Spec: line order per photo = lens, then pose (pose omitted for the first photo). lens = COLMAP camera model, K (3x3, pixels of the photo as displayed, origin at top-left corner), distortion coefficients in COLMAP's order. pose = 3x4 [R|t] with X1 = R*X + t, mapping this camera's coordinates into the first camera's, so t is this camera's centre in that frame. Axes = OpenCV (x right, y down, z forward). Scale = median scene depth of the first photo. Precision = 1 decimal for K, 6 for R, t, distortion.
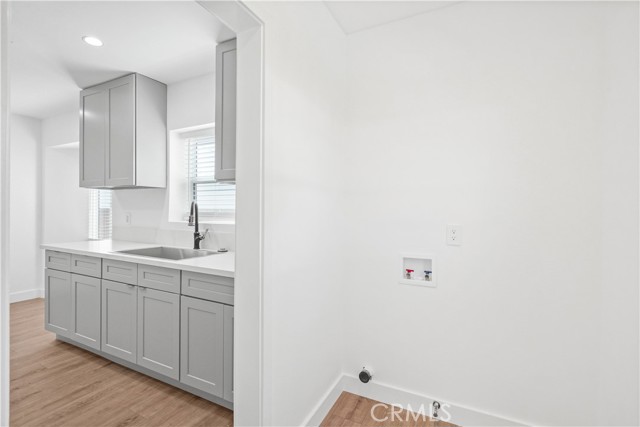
lens RADIAL K [[291.4, 0, 320.1], [0, 291.4, 218.9], [0, 0, 1]] dist [-0.001090, 0.000690]
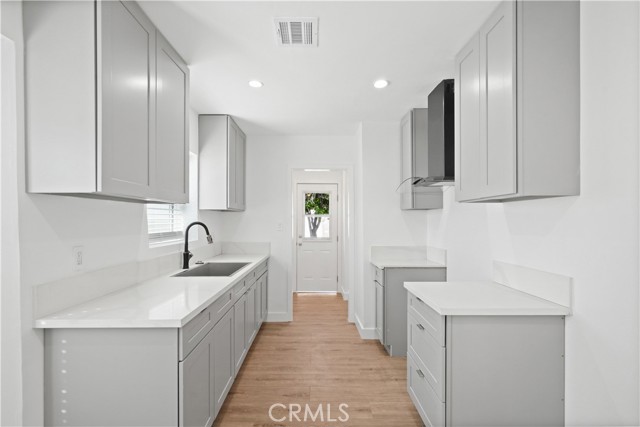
lens RADIAL K [[291.4, 0, 310.8], [0, 291.4, 222.7], [0, 0, 1]] dist [-0.001090, 0.000690]
pose [[-0.426308, -0.025877, 0.904208, -1.233572], [0.014597, 0.999264, 0.035479, -0.070334], [-0.904460, 0.028323, -0.425617, 0.837285]]
